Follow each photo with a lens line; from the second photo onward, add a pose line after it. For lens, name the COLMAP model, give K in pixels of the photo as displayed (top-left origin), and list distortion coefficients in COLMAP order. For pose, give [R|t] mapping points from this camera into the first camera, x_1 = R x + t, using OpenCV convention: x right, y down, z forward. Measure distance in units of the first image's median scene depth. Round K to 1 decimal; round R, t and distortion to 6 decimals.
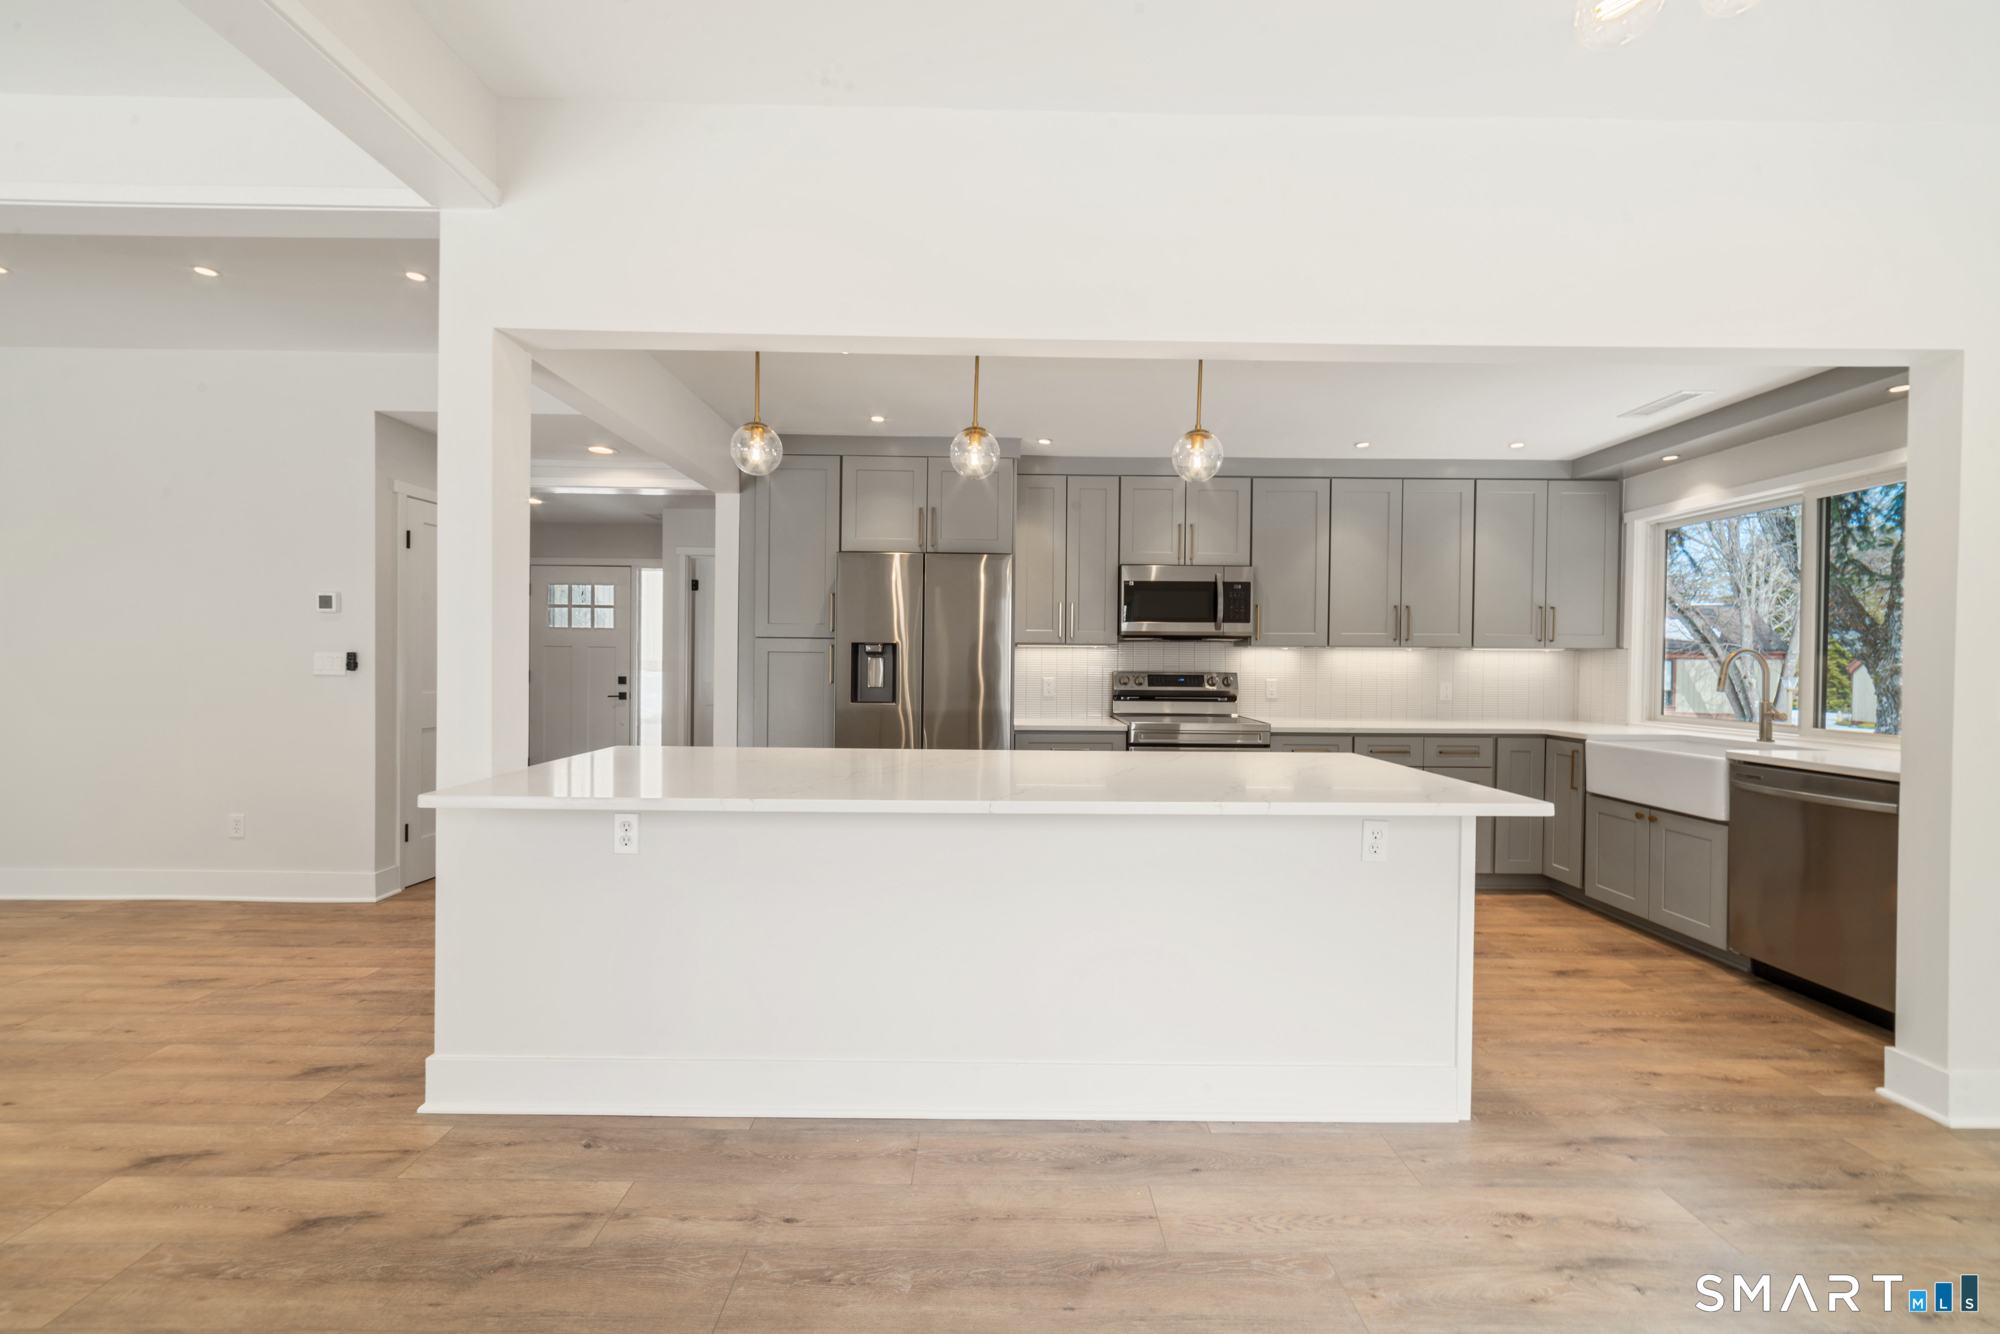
lens RADIAL K [[781.0, 0, 1000.5], [0, 781.0, 668.7], [0, 0, 1]] dist [-0.003694, 0.001709]
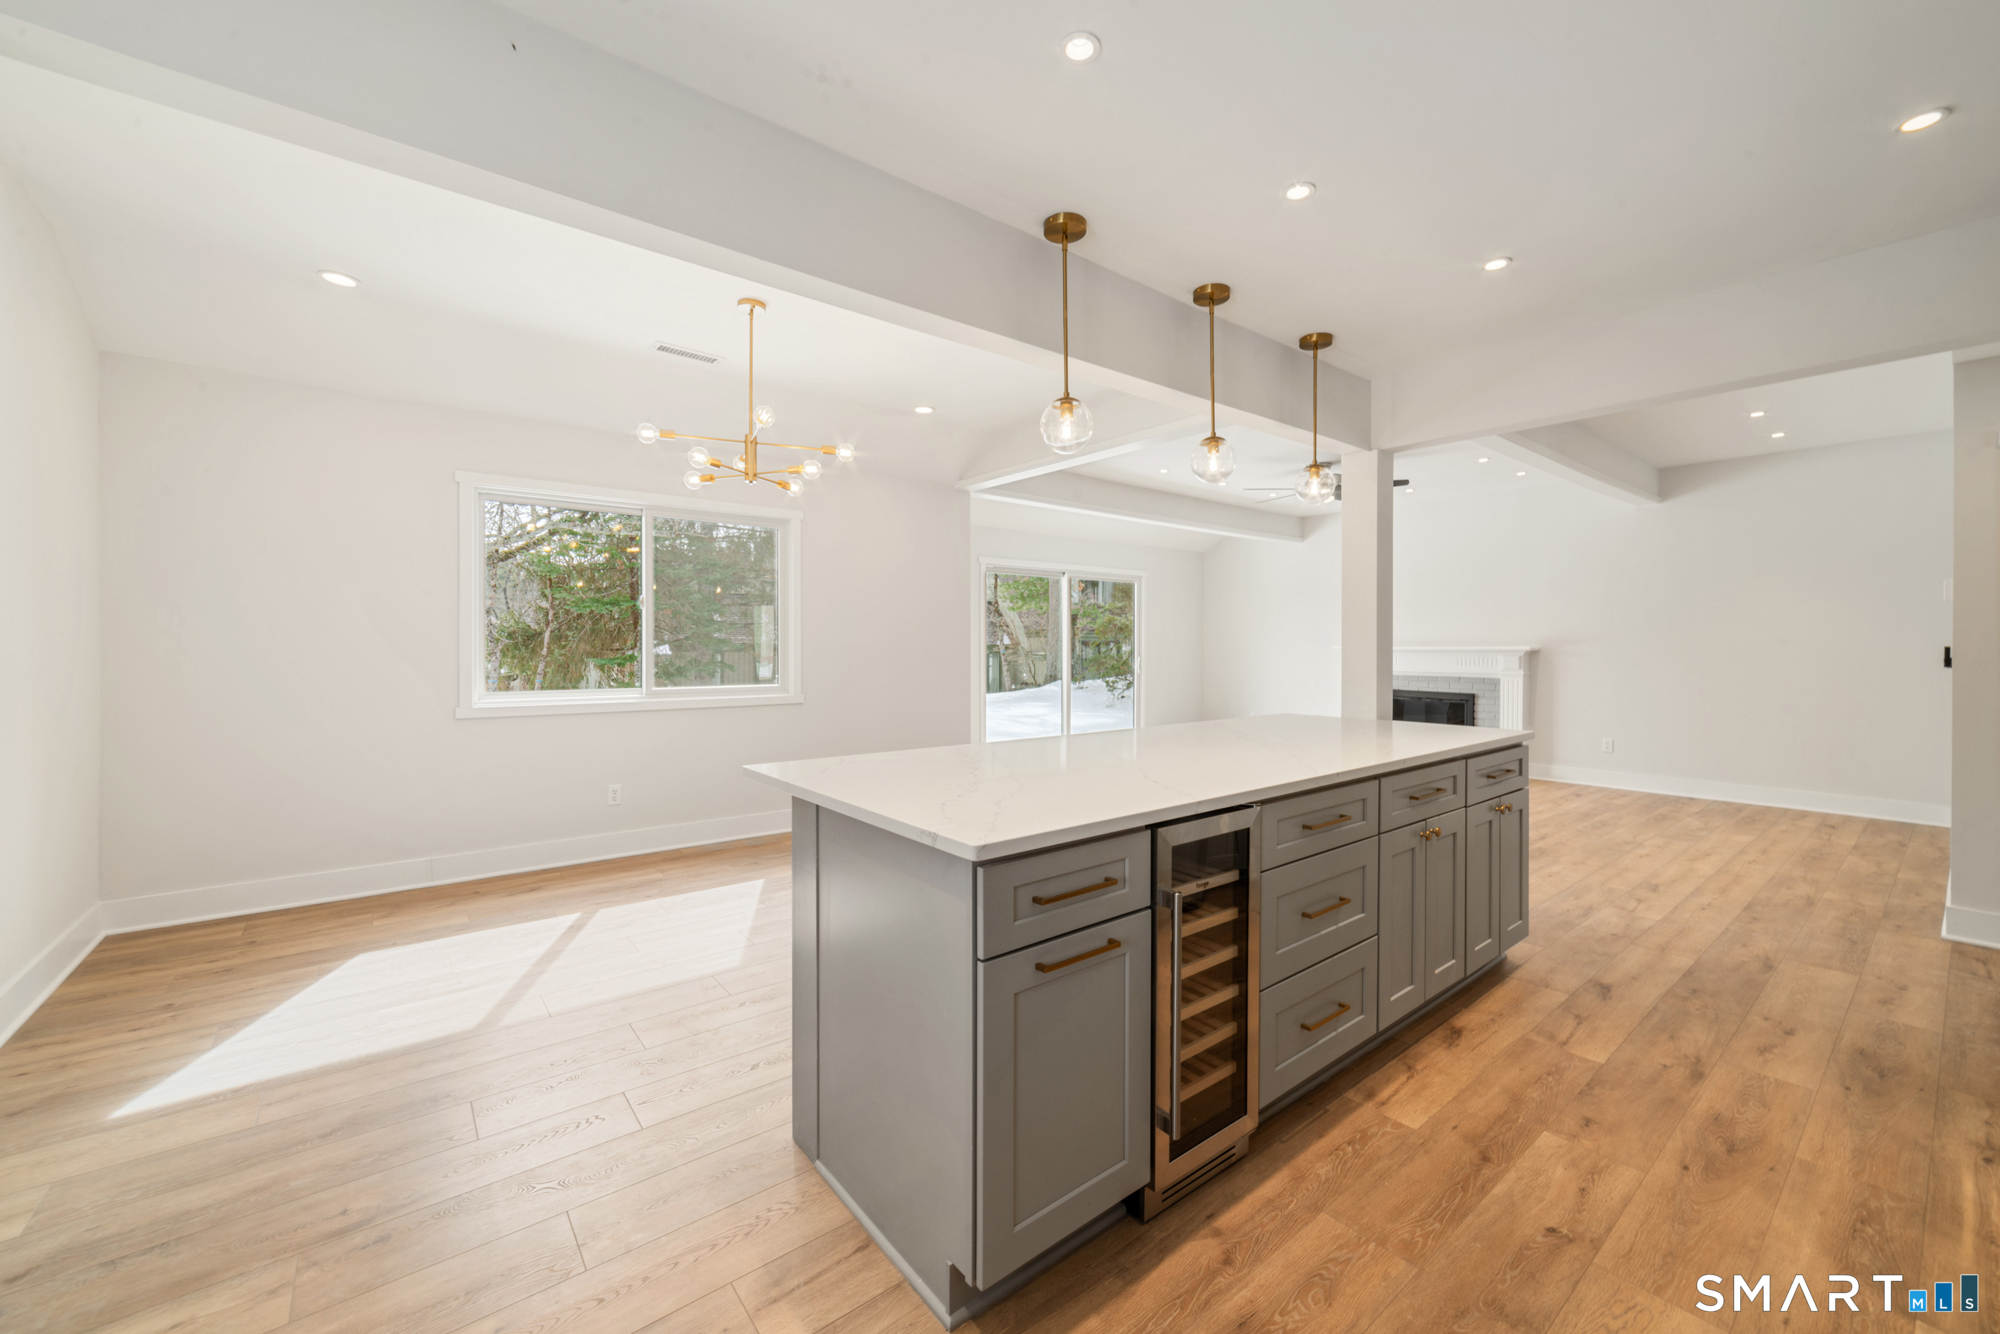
lens RADIAL K [[781.0, 0, 1003.5], [0, 781.0, 649.1], [0, 0, 1]] dist [-0.003694, 0.001709]
pose [[-0.785450, -0.009405, -0.618853, 0.791795], [-0.015391, 0.999872, 0.004339, -0.005497], [0.618733, 0.012933, -0.785495, 1.516144]]
